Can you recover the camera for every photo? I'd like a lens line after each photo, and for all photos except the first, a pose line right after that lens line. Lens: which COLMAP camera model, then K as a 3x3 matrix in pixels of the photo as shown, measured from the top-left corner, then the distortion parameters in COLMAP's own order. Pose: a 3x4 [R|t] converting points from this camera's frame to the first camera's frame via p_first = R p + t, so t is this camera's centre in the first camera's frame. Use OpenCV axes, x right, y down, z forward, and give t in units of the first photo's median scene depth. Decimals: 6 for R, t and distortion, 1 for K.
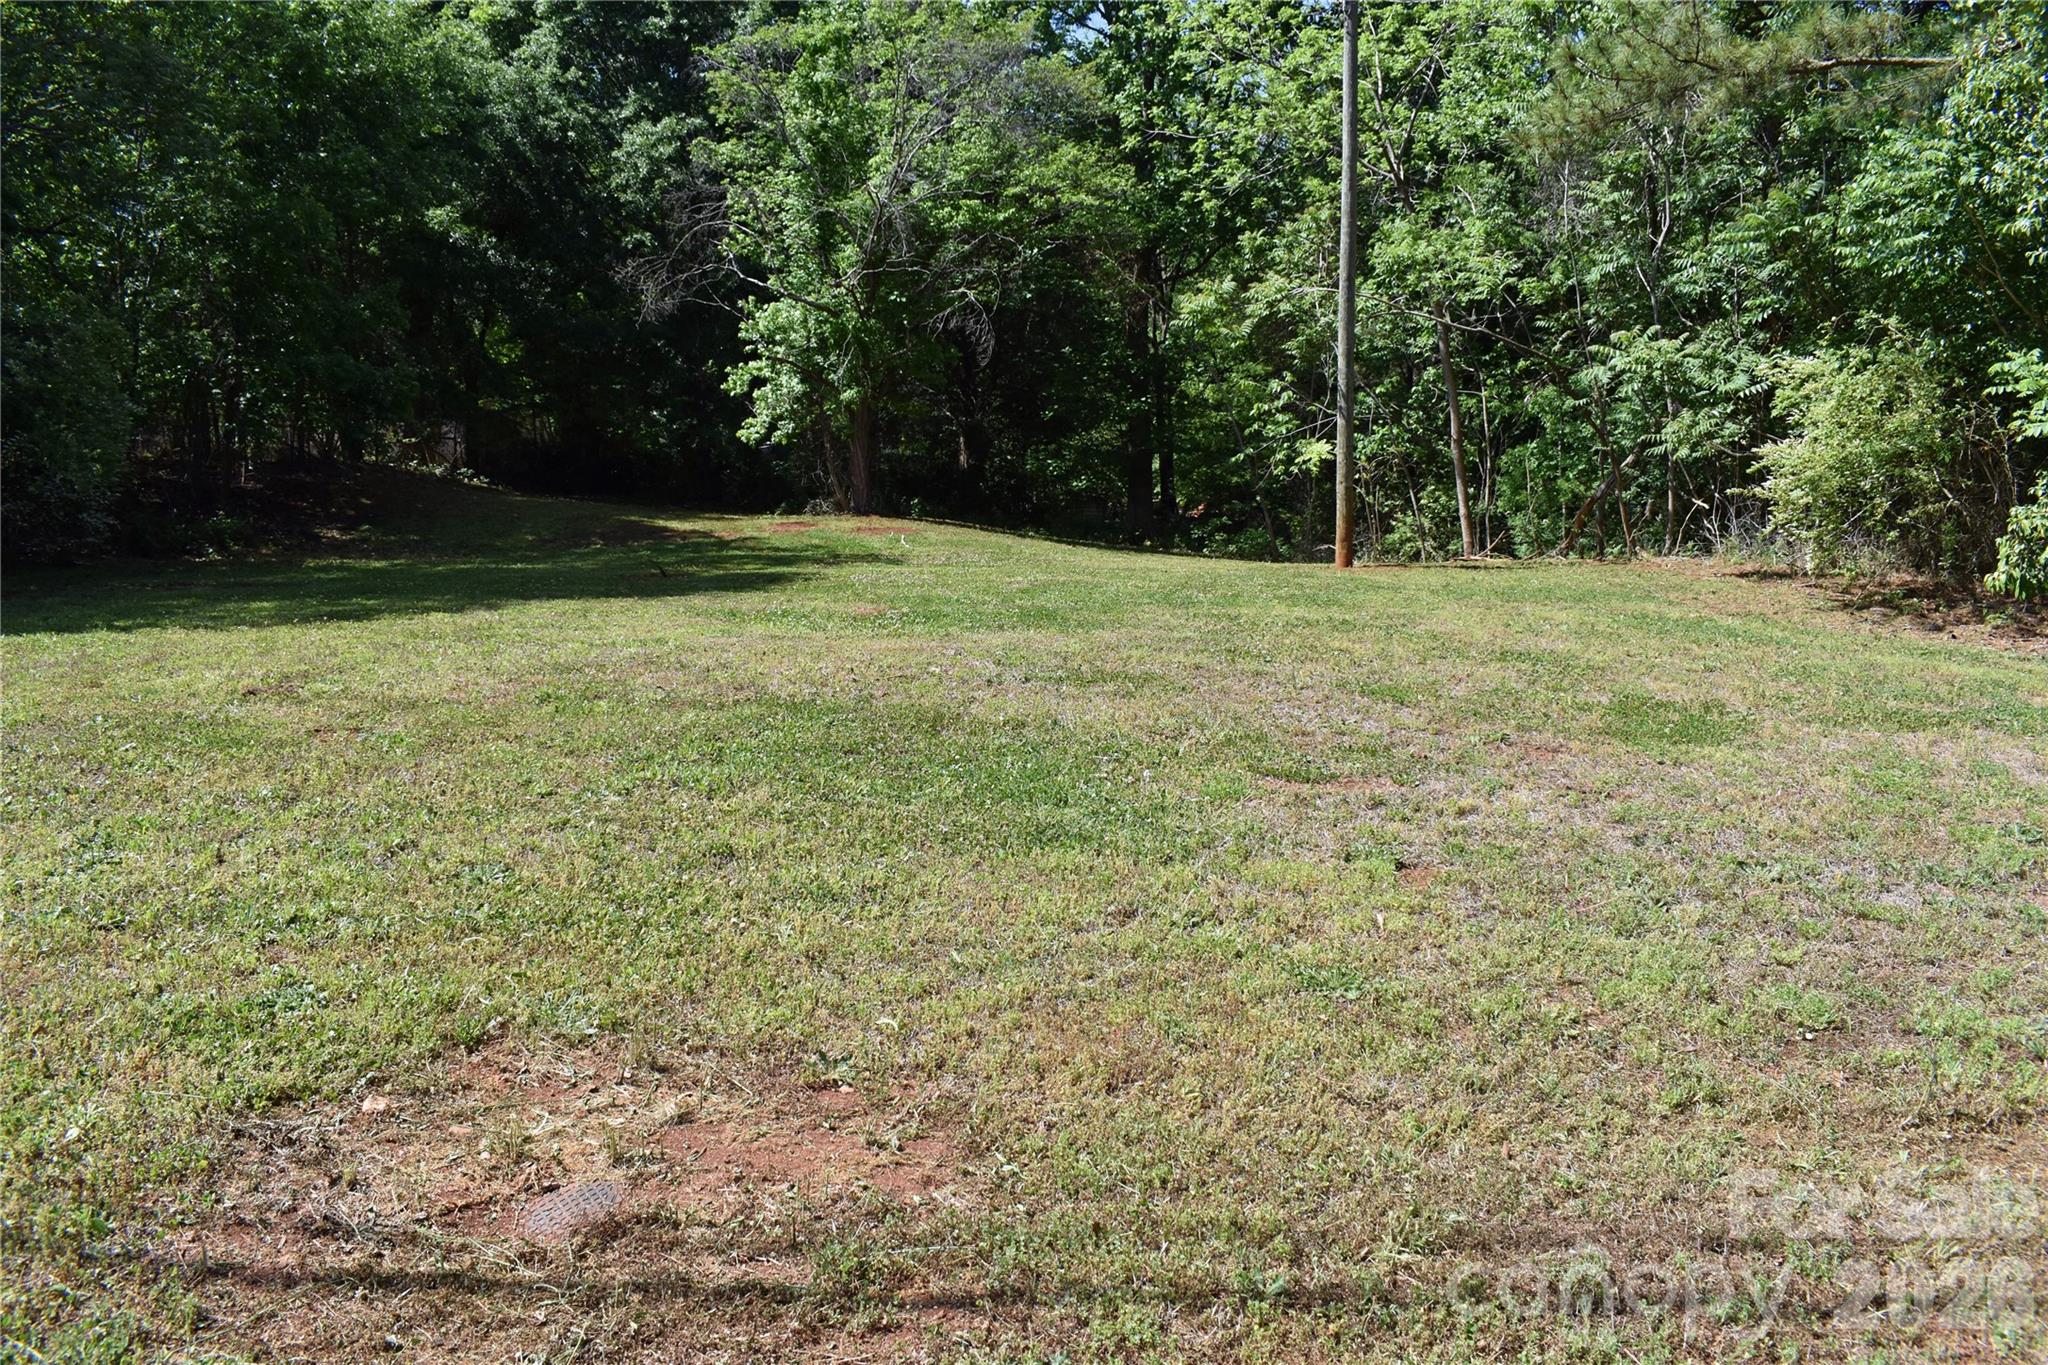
lens RADIAL K [[1594.2, 0, 1027.2], [0, 1594.2, 679.3], [0, 0, 1]] dist [-0.099484, 0.016455]
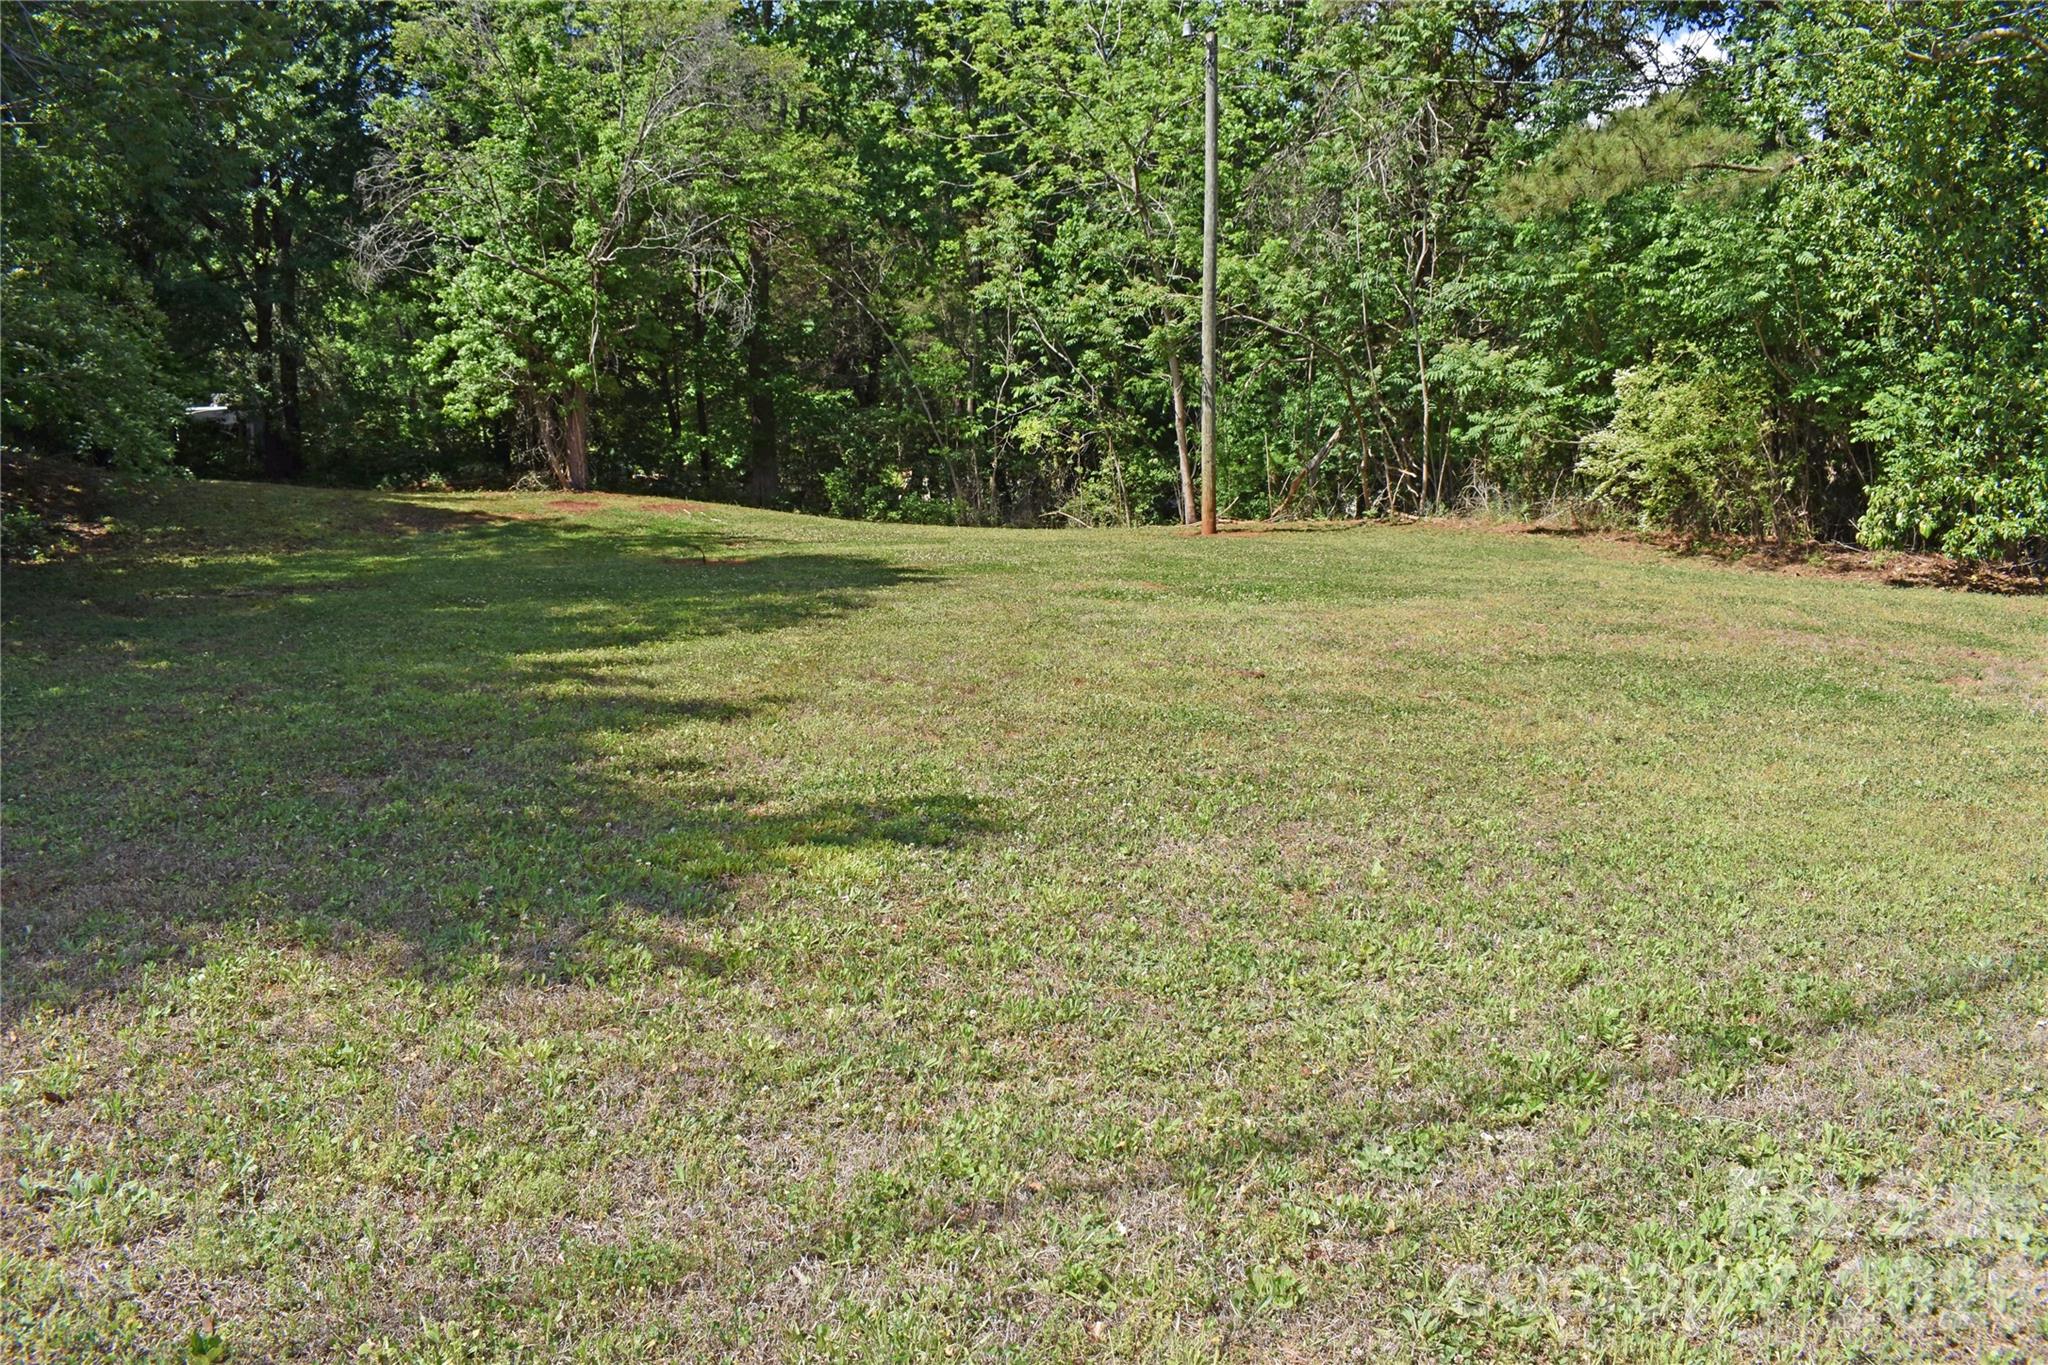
lens RADIAL K [[1594.2, 0, 1027.2], [0, 1594.2, 679.3], [0, 0, 1]] dist [-0.099484, 0.016455]
pose [[0.921477, -0.060098, 0.383755, -0.245896], [0.049749, 0.998082, 0.036848, -0.008106], [-0.385234, -0.014863, 0.922699, -0.026632]]
